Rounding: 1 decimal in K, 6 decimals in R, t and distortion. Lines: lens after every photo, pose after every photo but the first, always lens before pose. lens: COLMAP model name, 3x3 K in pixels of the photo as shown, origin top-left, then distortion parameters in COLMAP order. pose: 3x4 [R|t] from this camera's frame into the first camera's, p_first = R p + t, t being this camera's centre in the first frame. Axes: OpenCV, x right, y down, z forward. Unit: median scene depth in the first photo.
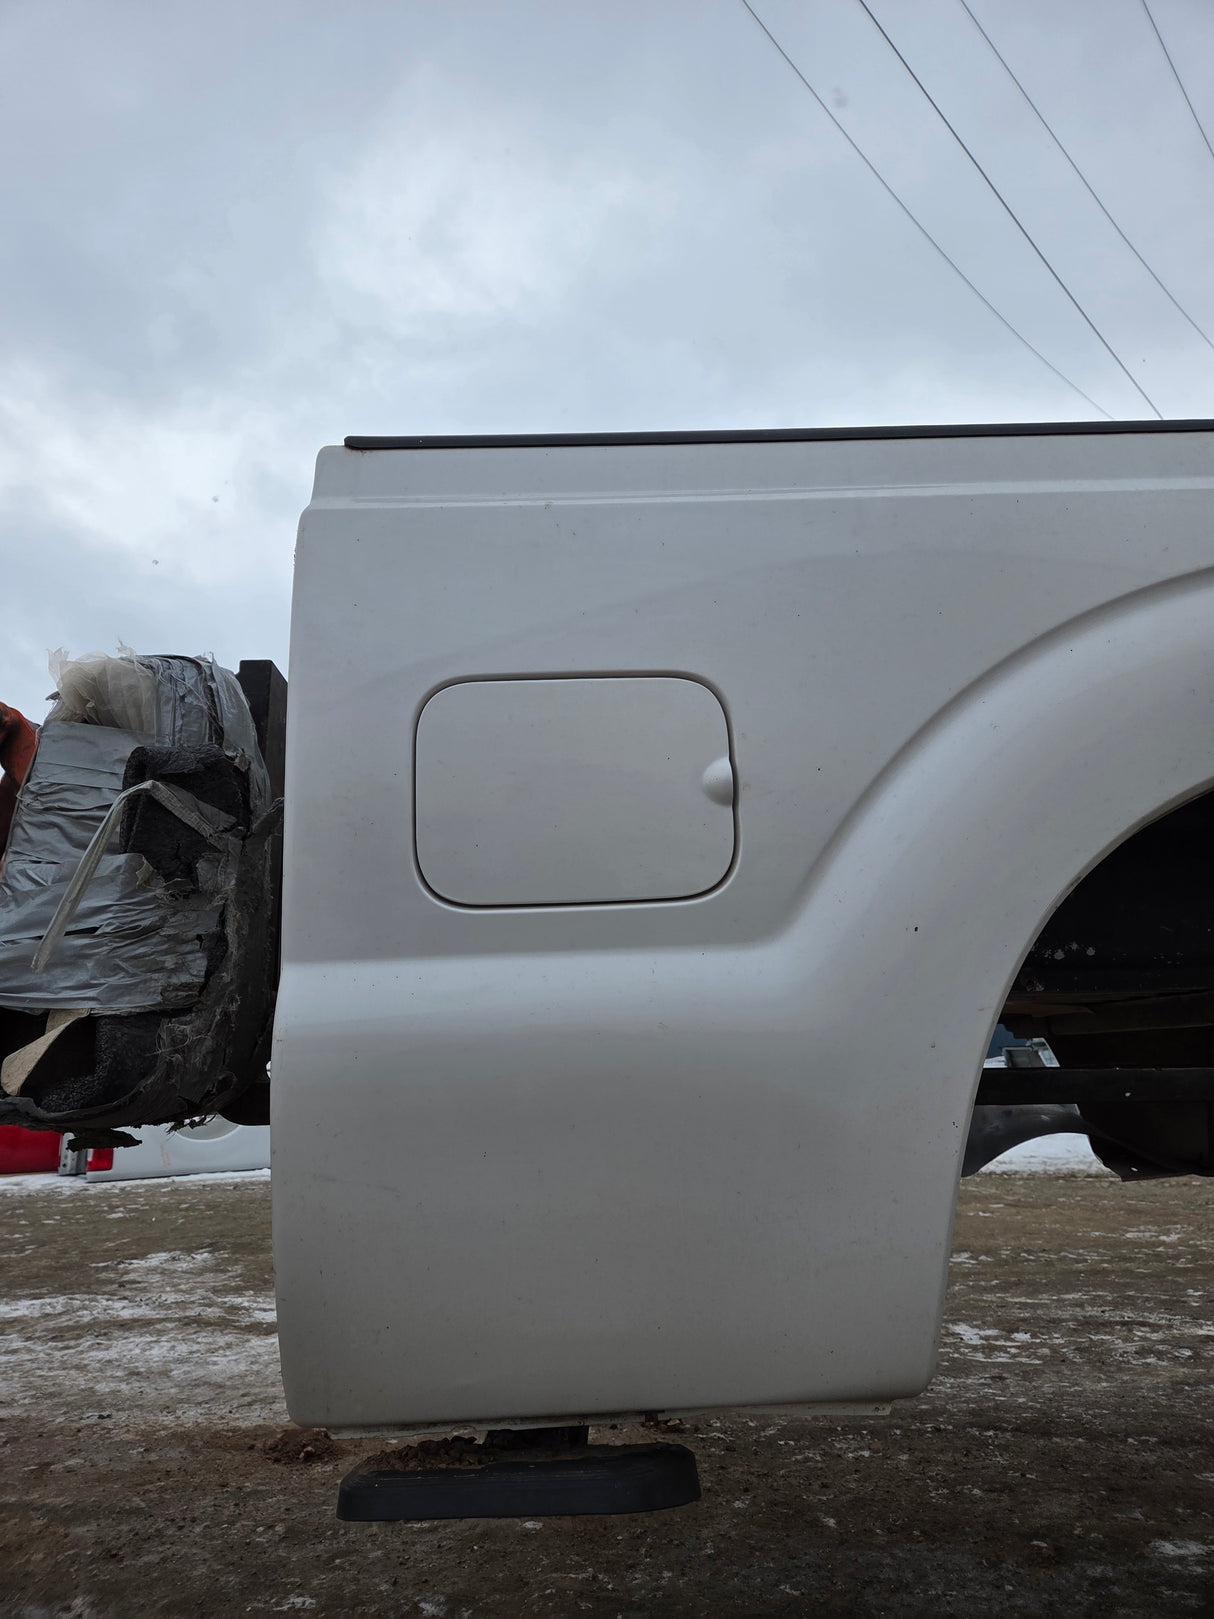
lens RADIAL K [[1086.3, 0, 590.1], [0, 1086.3, 769.3], [0, 0, 1]] dist [0.058419, -0.050441]
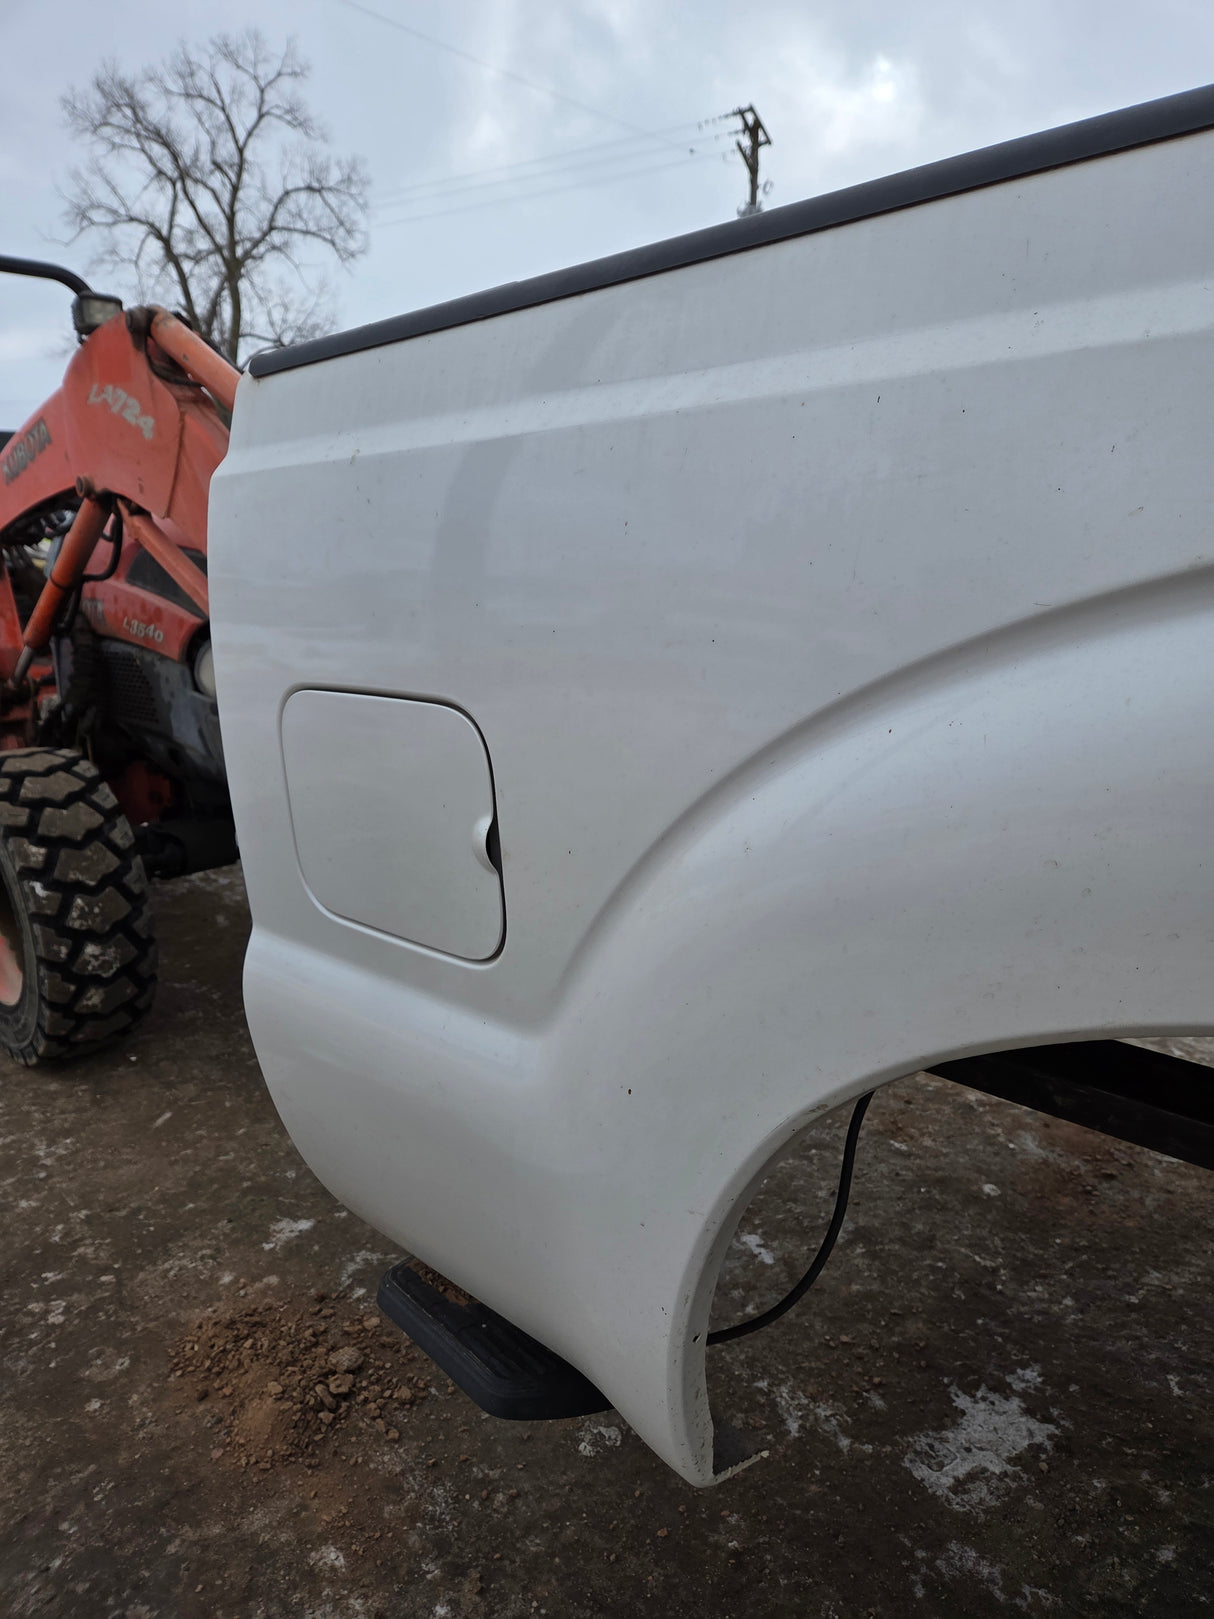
lens RADIAL K [[1086.3, 0, 593.9], [0, 1086.3, 780.5], [0, 0, 1]] dist [0.058419, -0.050441]
pose [[0.707974, 0.155201, -0.688974, 0.208348], [0.192803, 0.896024, 0.399961, -0.097192], [0.679411, -0.415998, 0.604439, 0.163541]]
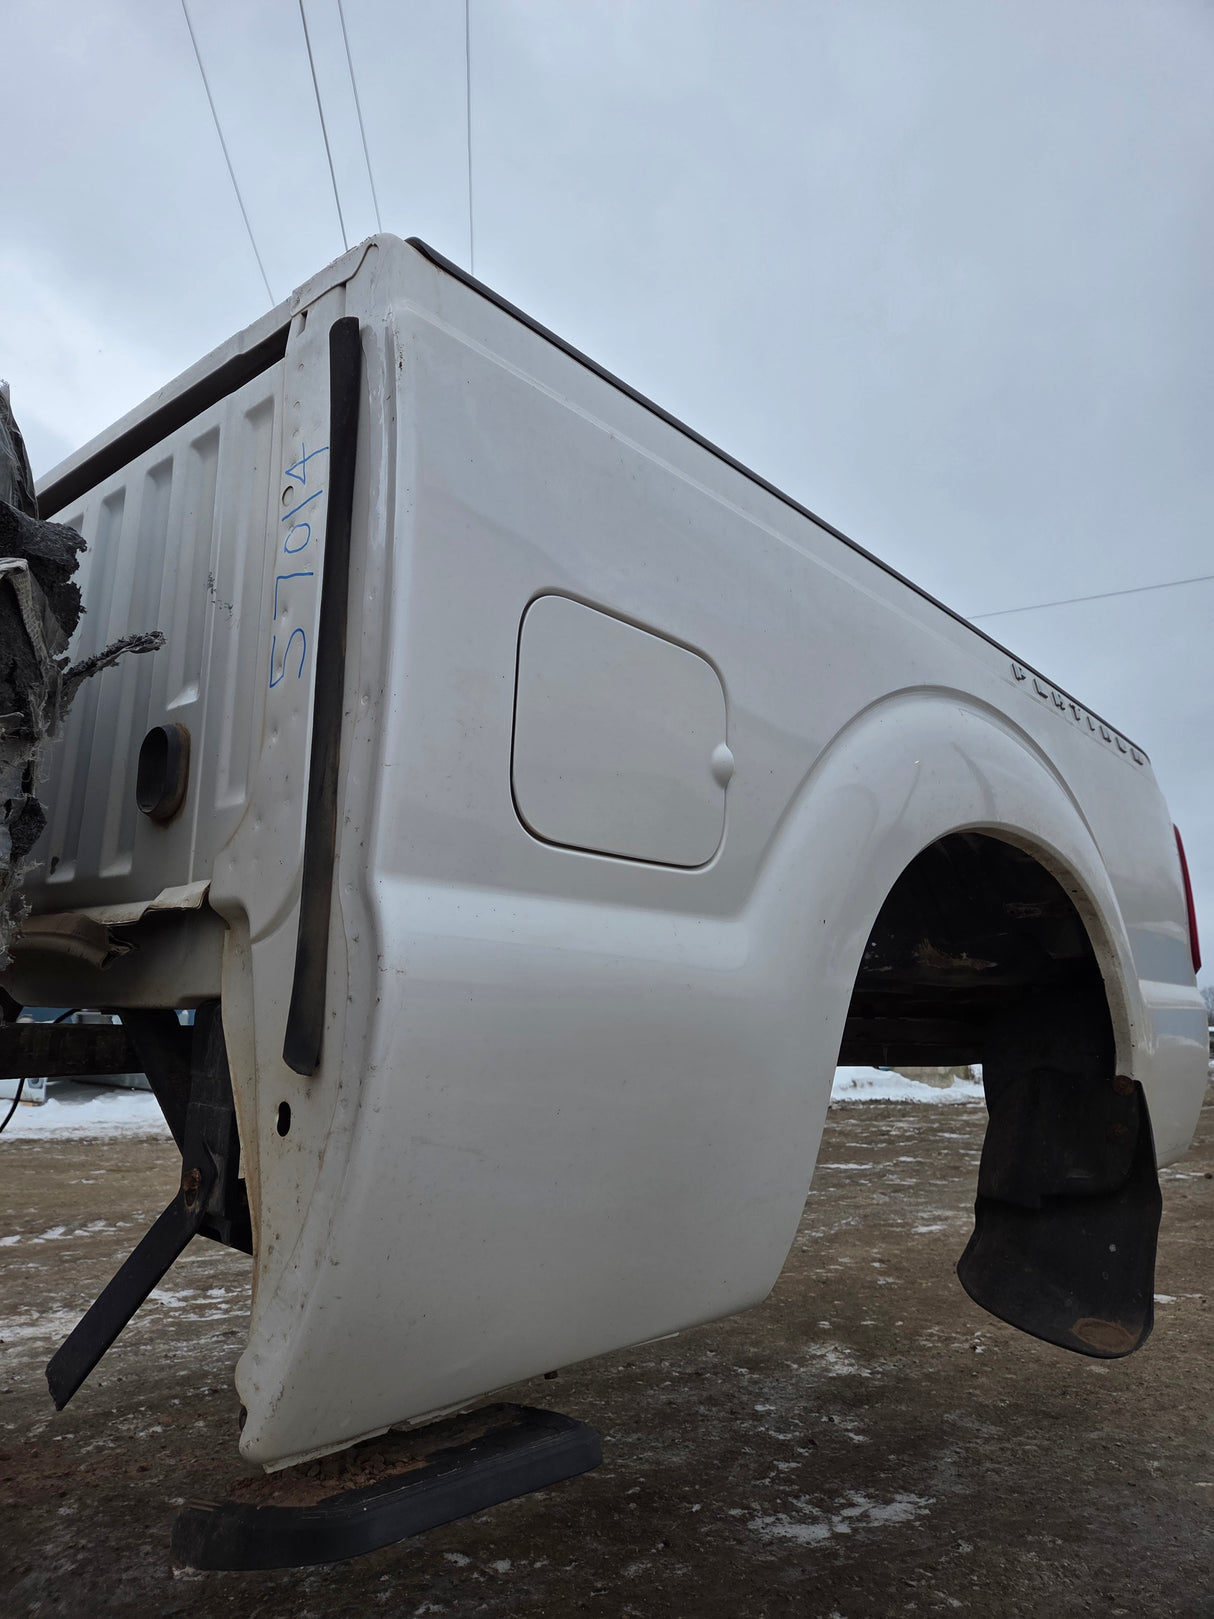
lens RADIAL K [[1086.3, 0, 579.4], [0, 1086.3, 777.9], [0, 0, 1]] dist [0.058419, -0.050441]
pose [[0.685364, 0.200239, 0.700129, -0.201431], [-0.224625, 0.972699, -0.058307, 0.032784], [-0.692690, -0.117305, 0.711632, 0.095779]]
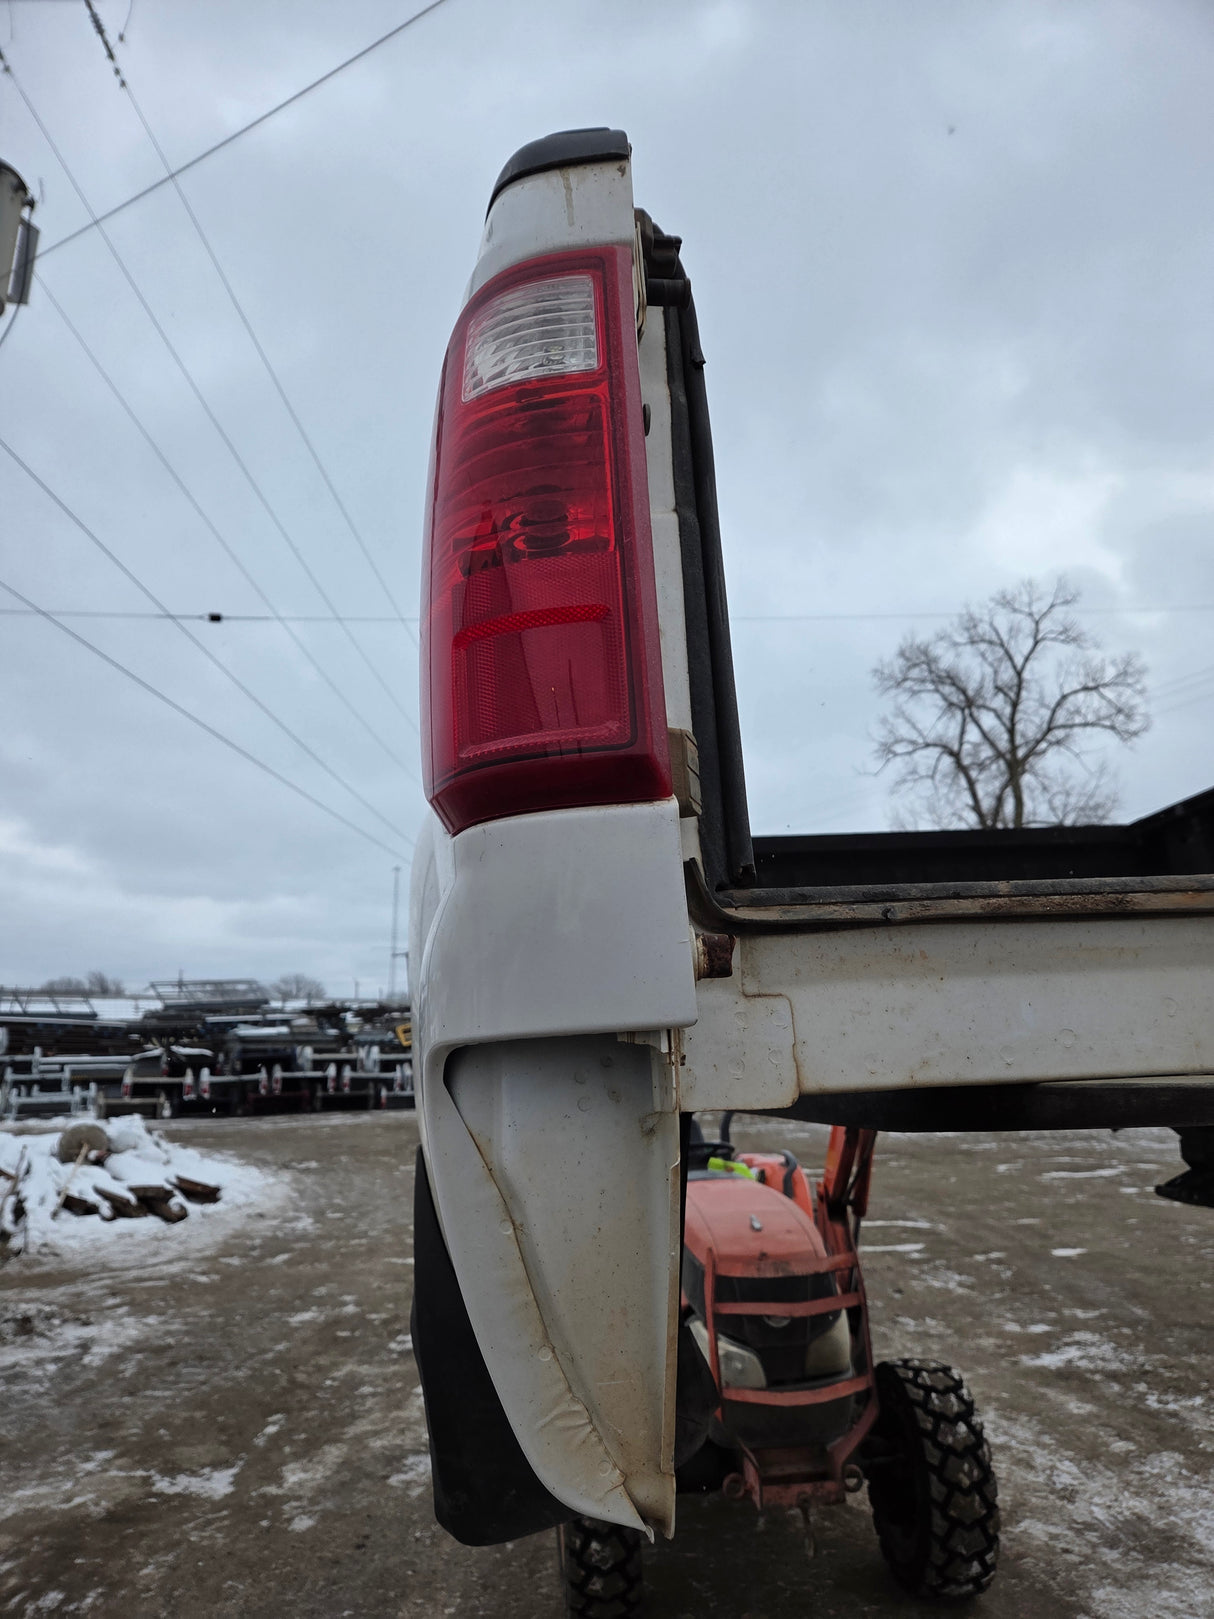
lens RADIAL K [[1086.3, 0, 598.1], [0, 1086.3, 803.8], [0, 0, 1]] dist [0.058419, -0.050441]
pose [[0.083691, -0.178290, -0.980412, 0.684513], [0.309659, 0.939808, -0.144472, -0.297627], [0.947157, -0.291503, 0.133863, 0.415313]]
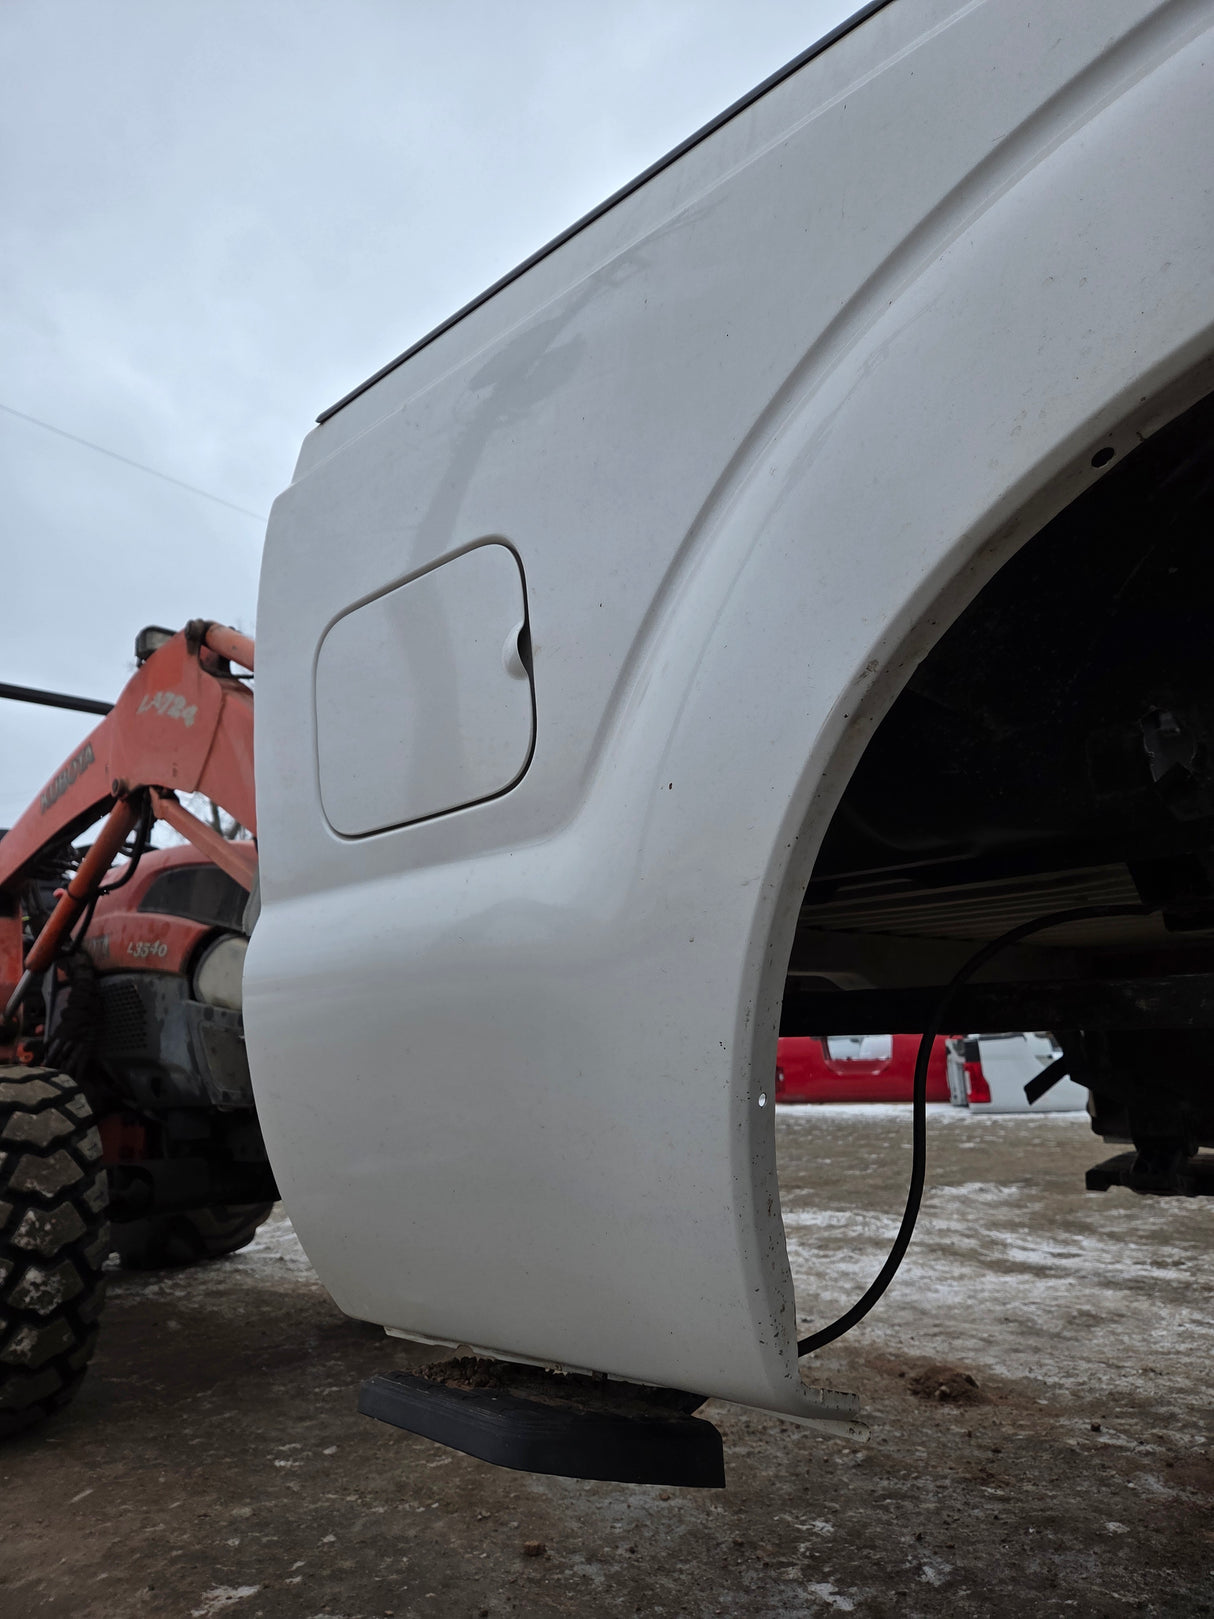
lens RADIAL K [[1086.3, 0, 582.4], [0, 1086.3, 775.9], [0, 0, 1]] dist [0.058419, -0.050441]
pose [[0.704637, -0.170311, -0.688826, 0.204444], [0.210069, 0.977321, -0.026750, 0.039263], [0.677760, -0.125852, 0.724433, 0.115613]]
